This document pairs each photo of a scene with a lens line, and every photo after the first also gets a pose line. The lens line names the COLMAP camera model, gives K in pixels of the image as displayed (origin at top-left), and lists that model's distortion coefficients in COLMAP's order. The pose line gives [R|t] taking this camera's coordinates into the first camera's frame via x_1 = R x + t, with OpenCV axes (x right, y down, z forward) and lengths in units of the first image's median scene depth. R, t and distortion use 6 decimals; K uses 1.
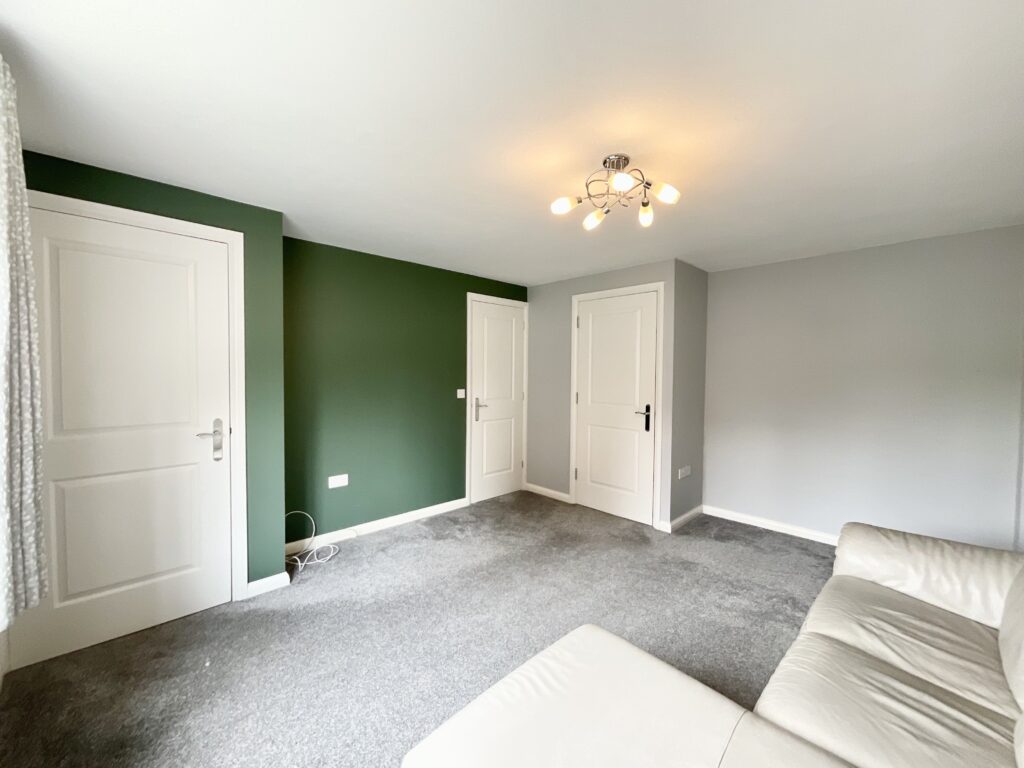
lens RADIAL K [[413.7, 0, 510.2], [0, 413.7, 386.0], [0, 0, 1]] dist [-0.009048, 0.001930]
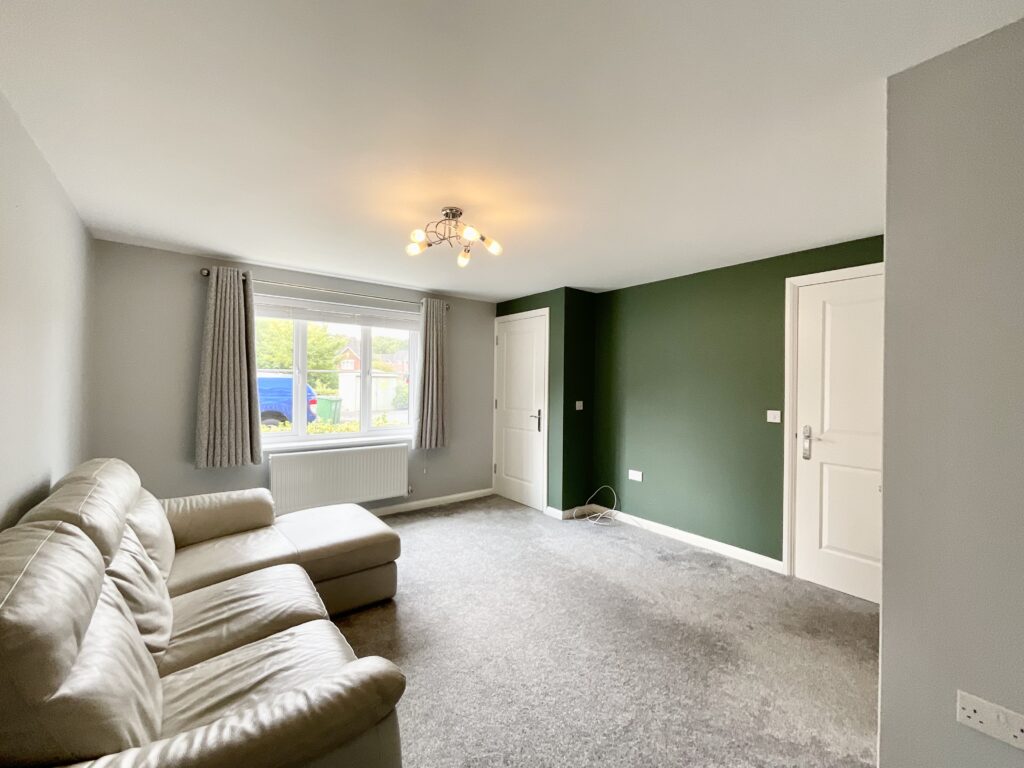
lens RADIAL K [[413.7, 0, 511.2], [0, 413.7, 386.8], [0, 0, 1]] dist [-0.009048, 0.001930]
pose [[-0.101090, -0.001749, -0.994876, 0.677104], [-0.053991, 0.998534, 0.003731, -0.012076], [0.993411, 0.054092, -0.101036, 0.607347]]
